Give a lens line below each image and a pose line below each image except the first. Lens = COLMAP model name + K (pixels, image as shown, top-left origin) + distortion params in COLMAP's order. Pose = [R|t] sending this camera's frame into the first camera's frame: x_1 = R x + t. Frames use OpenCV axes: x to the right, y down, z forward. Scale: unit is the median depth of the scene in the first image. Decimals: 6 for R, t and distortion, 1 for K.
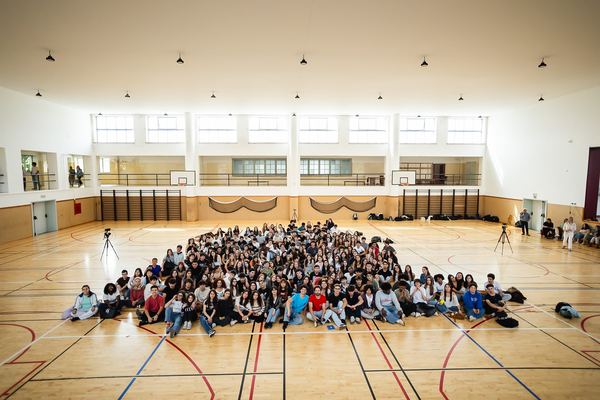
lens RADIAL K [[333.4, 0, 298.7], [0, 333.4, 187.7], [0, 0, 1]] dist [-0.000881, 0.000925]
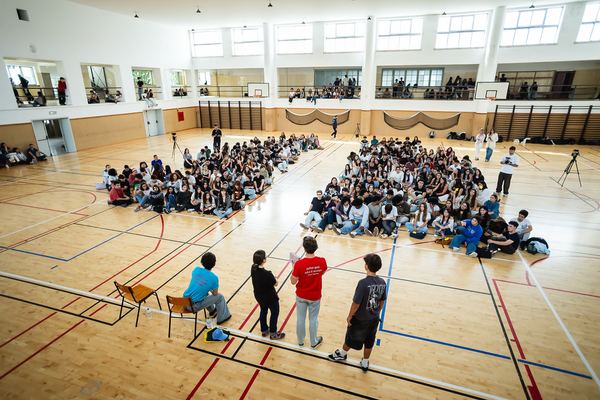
lens RADIAL K [[338.4, 0, 299.3], [0, 338.4, 183.1], [0, 0, 1]] dist [-0.031004, 0.054322]
pose [[0.933461, 0.097993, -0.345034, 0.164356], [-0.013601, 0.970935, 0.238958, -0.000137], [0.358421, -0.218365, 0.907662, 0.003734]]
